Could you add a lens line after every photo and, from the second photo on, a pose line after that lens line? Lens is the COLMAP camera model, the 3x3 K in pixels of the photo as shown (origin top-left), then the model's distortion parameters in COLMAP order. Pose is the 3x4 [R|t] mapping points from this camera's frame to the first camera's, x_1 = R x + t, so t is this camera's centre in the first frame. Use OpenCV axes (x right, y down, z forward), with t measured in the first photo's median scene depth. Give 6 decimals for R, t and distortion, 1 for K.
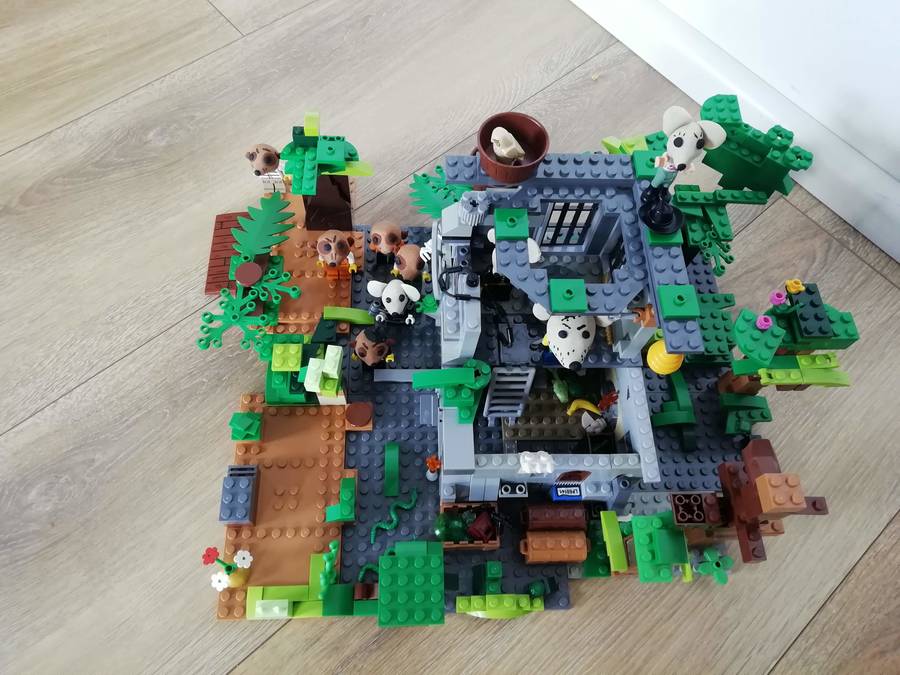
lens RADIAL K [[656.4, 0, 450.0], [0, 656.4, 337.5], [0, 0, 1]] dist [0.048103, -0.002516]
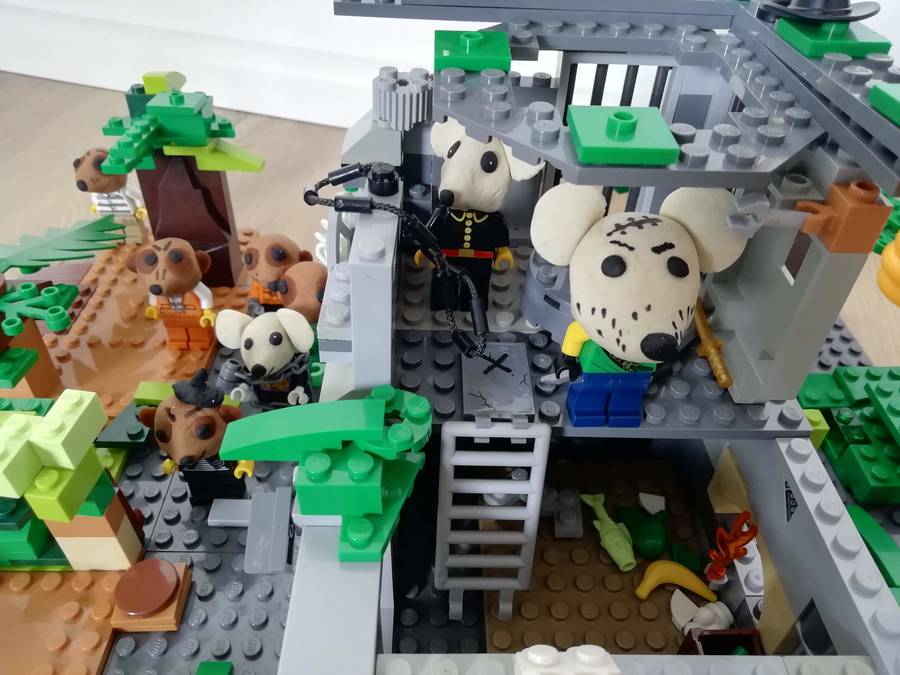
lens RADIAL K [[689.5, 0, 450.0], [0, 689.5, 337.5], [0, 0, 1]] dist [-0.003011, -0.002432]
pose [[0.999518, -0.009122, -0.029679, 0.074528], [-0.003538, 0.916185, -0.400740, 0.149146], [0.030847, 0.400652, 0.915711, 0.538470]]
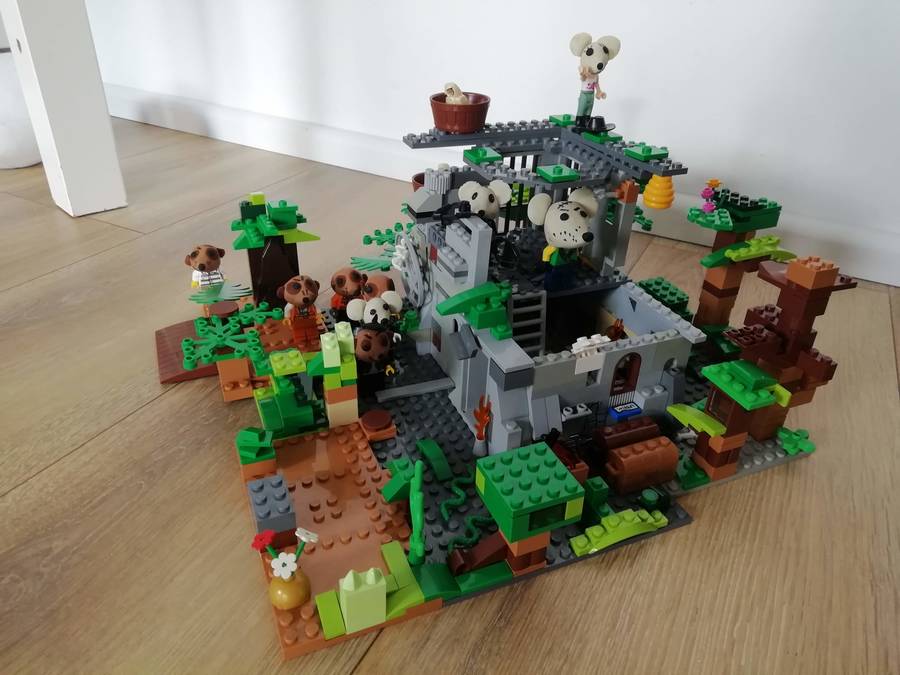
lens RADIAL K [[676.1, 0, 450.0], [0, 676.1, 337.5], [0, 0, 1]] dist [0.000279, 0.063830]
pose [[0.933614, -0.207431, 0.292125, -0.292798], [0.330869, 0.811961, -0.480880, 0.501159], [-0.137445, 0.545611, 0.826691, 0.184270]]
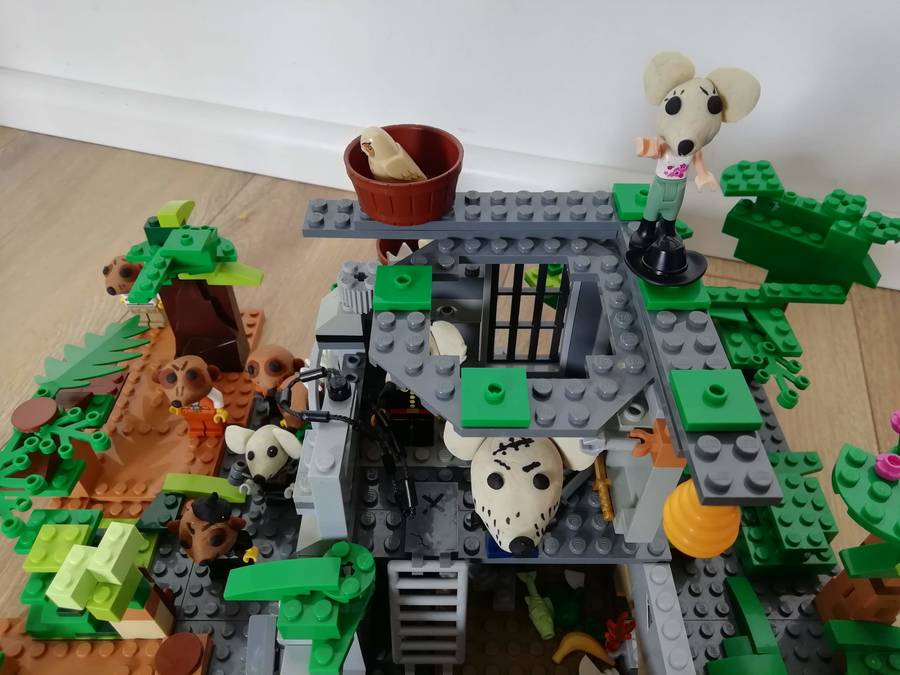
lens RADIAL K [[680.5, 0, 450.0], [0, 680.5, 337.5], [0, 0, 1]] dist [0.000033, -0.005232]
pose [[0.997894, -0.019821, -0.061769, 0.138573], [-0.002105, 0.941781, -0.336219, 0.054841], [0.064837, 0.335641, 0.939756, 0.377756]]
